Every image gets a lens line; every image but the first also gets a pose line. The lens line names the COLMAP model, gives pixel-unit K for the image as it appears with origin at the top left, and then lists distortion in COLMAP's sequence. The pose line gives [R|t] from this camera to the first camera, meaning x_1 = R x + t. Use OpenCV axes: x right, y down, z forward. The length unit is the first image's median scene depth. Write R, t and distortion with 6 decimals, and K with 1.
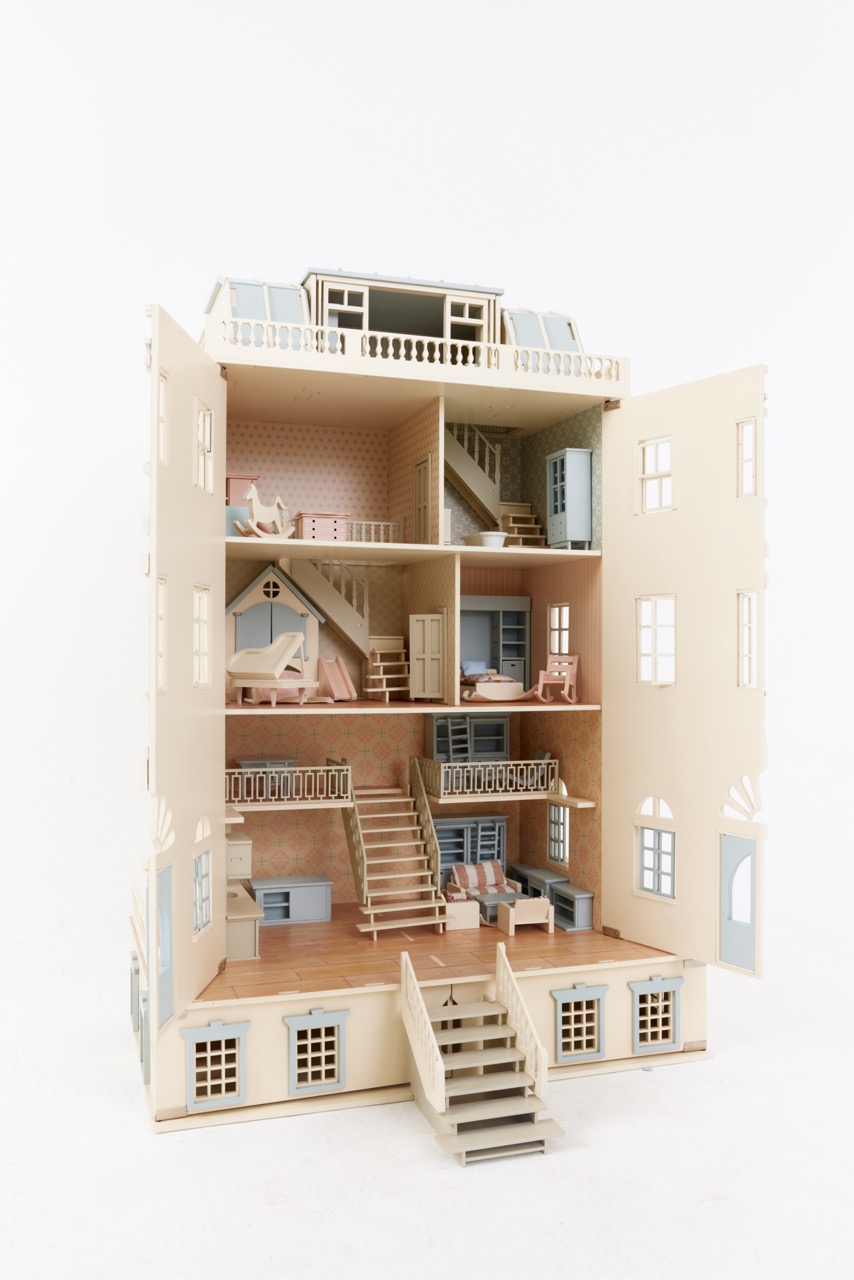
lens RADIAL K [[1095.2, 0, 433.0], [0, 1095.2, 646.3], [0, 0, 1]] dist [-0.054523, 0.062930]
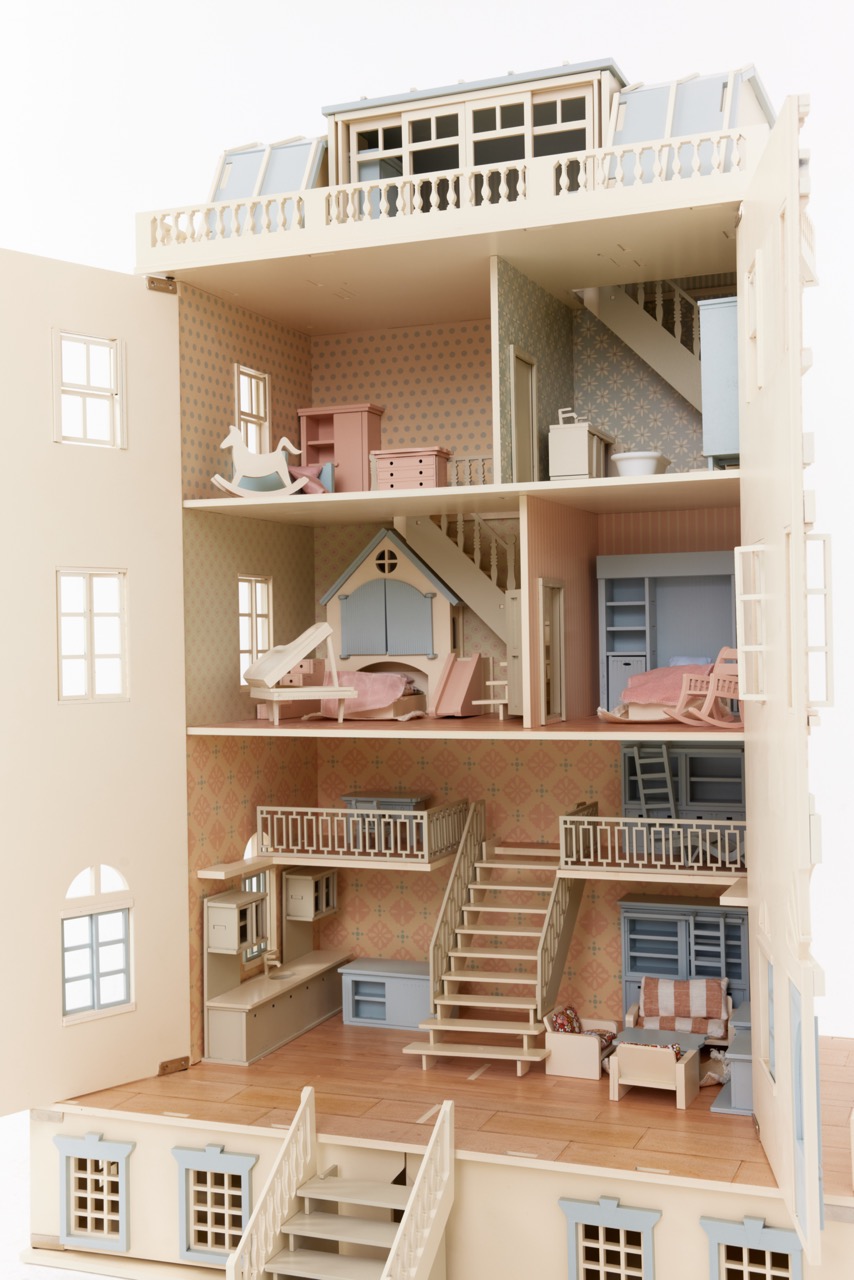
lens RADIAL K [[1502.4, 0, 418.8], [0, 1502.4, 637.7], [0, 0, 1]] dist [0.042679, 0.000000]
pose [[0.760780, -0.017279, -0.648780, 0.552853], [0.022509, 0.999747, -0.000231, -0.000753], [0.648619, -0.014428, 0.760976, 0.278306]]
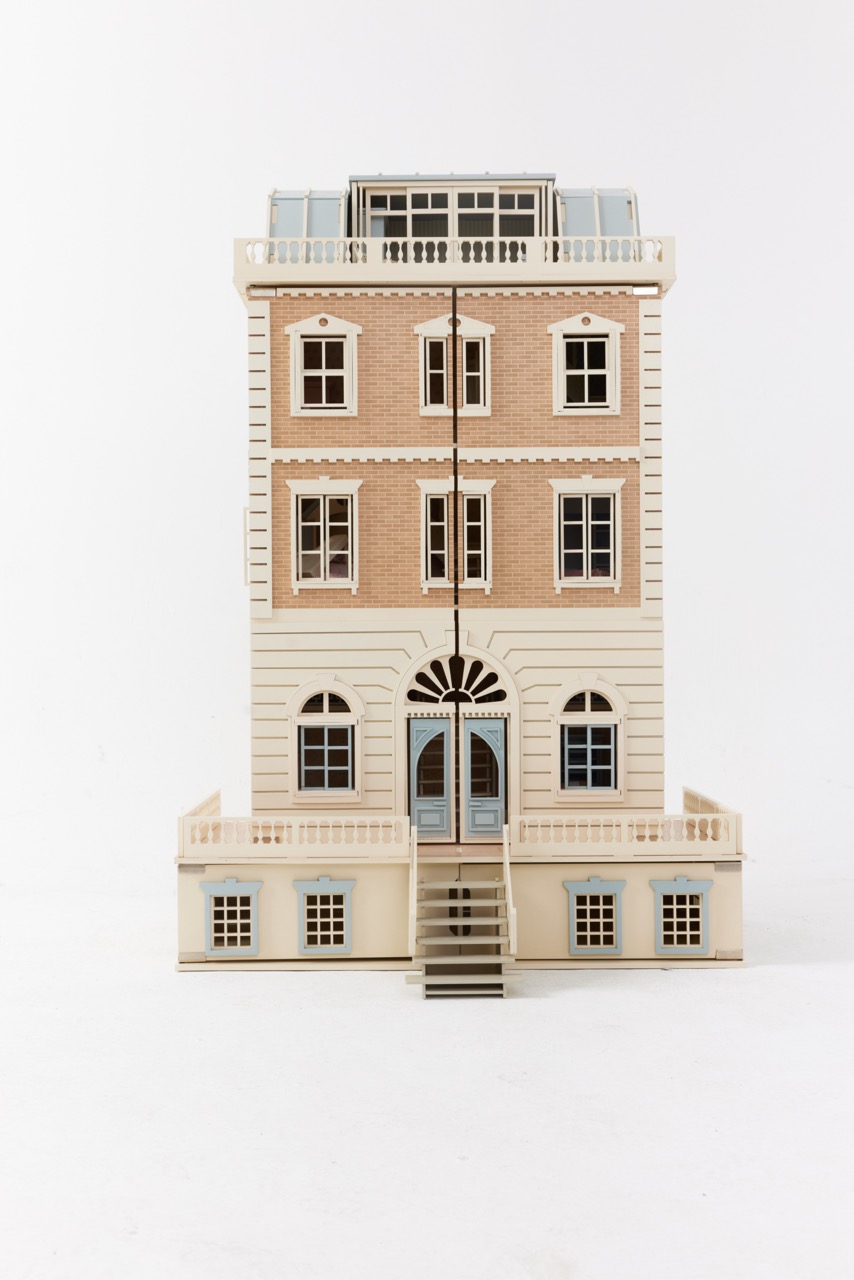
lens RADIAL K [[1680.5, 0, 426.4], [0, 1680.5, 652.0], [0, 0, 1]] dist [-0.017331, 0.000000]
pose [[0.948044, -0.007171, -0.318060, 0.439739], [0.010417, 0.999910, 0.008505, 0.082623], [0.317970, -0.011377, 0.948033, -0.458696]]
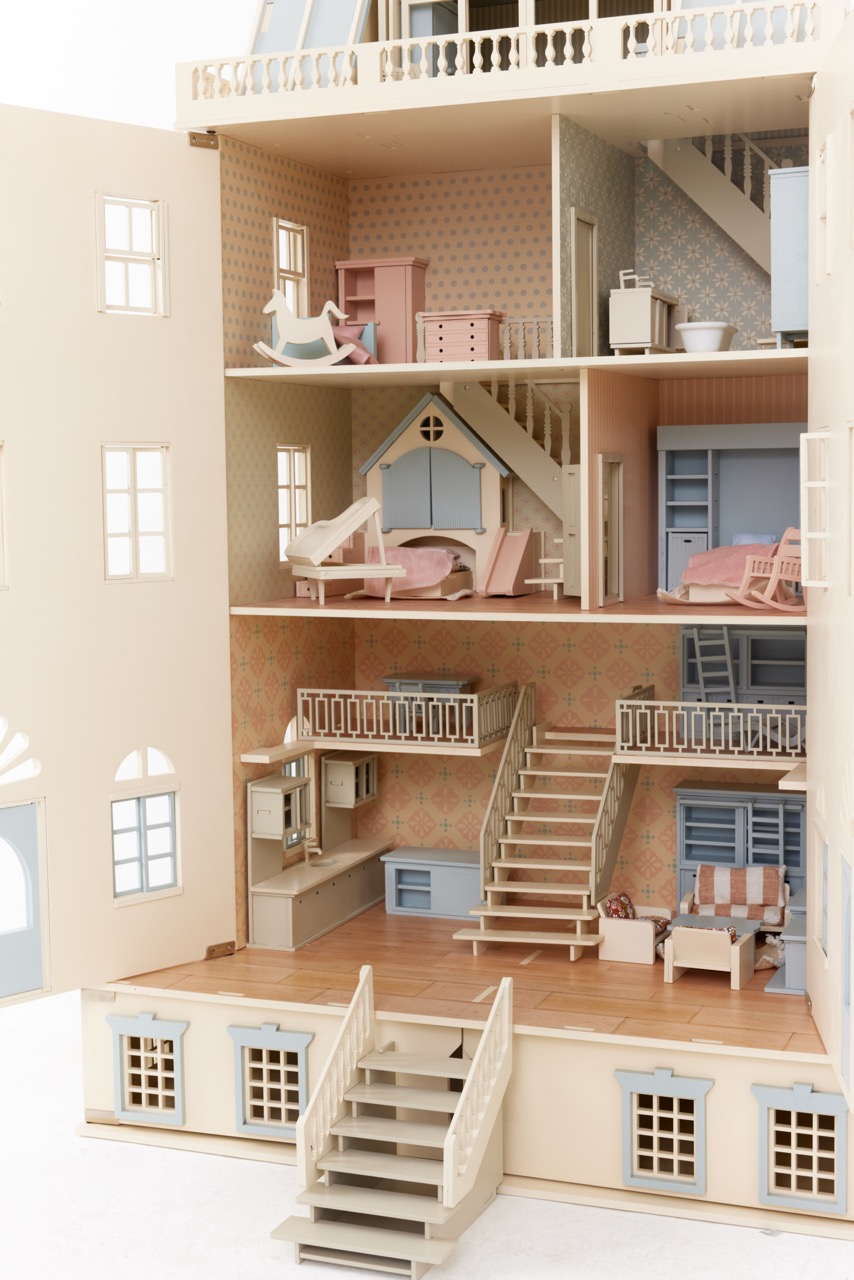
lens RADIAL K [[1877.1, 0, 415.3], [0, 1877.1, 642.0], [0, 0, 1]] dist [-0.013686, 0.000000]
pose [[0.761461, 0.043031, -0.646781, 0.647870], [0.018495, 0.995946, 0.088035, -0.024532], [0.647947, -0.078997, 0.757578, 0.113664]]
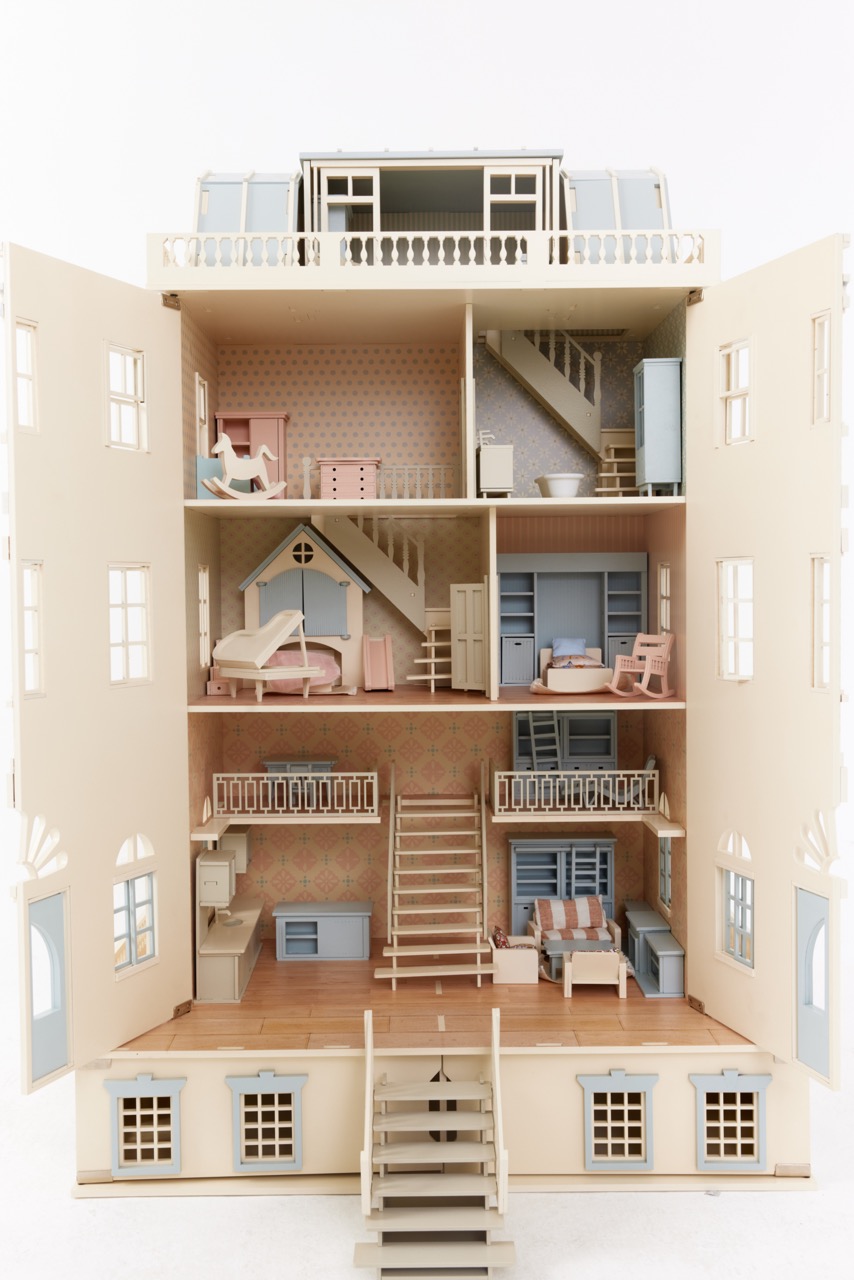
lens RADIAL K [[1414.8, 0, 423.1], [0, 1414.8, 643.9], [0, 0, 1]] dist [0.024026, 0.000000]
pose [[0.948458, 0.001793, -0.316899, 0.294963], [0.013387, 0.998865, 0.045719, -0.033726], [0.316621, -0.047605, 0.947357, 0.024320]]
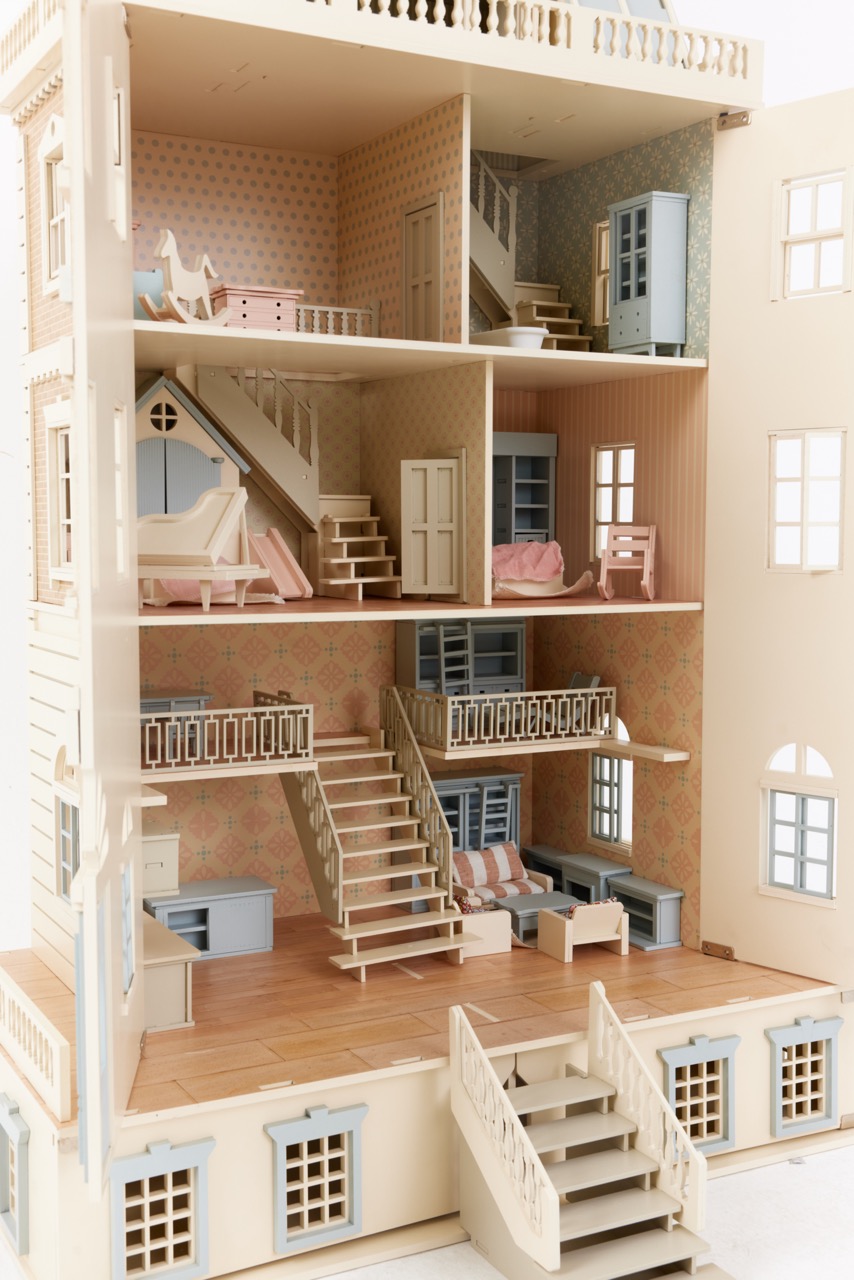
lens RADIAL K [[1502.4, 0, 430.0], [0, 1502.4, 649.7], [0, 0, 1]] dist [0.042679, 0.000000]
pose [[0.986896, -0.013858, 0.160759, -0.149214], [0.000033, 0.996322, 0.085687, 0.005615], [-0.161355, -0.084559, 0.983267, 0.156353]]
